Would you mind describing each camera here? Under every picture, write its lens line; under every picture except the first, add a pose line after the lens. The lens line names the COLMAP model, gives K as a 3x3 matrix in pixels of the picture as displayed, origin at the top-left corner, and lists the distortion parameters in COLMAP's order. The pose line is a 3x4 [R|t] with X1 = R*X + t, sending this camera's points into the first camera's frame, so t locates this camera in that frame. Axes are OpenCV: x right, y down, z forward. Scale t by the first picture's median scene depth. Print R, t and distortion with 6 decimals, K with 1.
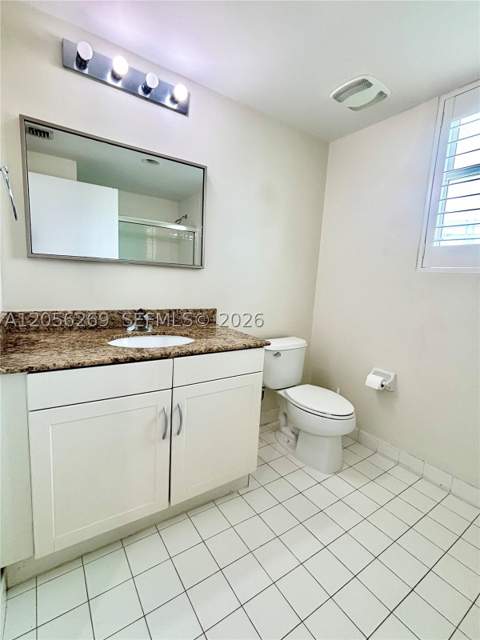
lens RADIAL K [[292.0, 0, 241.8], [0, 292.0, 316.9], [0, 0, 1]] dist [-0.005122, -0.000717]
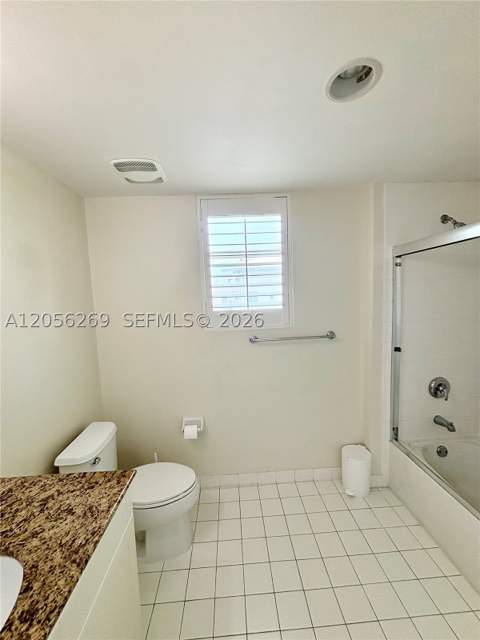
lens RADIAL K [[258.4, 0, 237.7], [0, 258.4, 318.9], [0, 0, 1]] dist [0.001556, -0.000583]
pose [[0.527166, -0.160024, 0.834559, -0.232237], [0.183659, 0.980352, 0.071968, -0.272011], [-0.829678, 0.115335, 0.546198, 0.296365]]
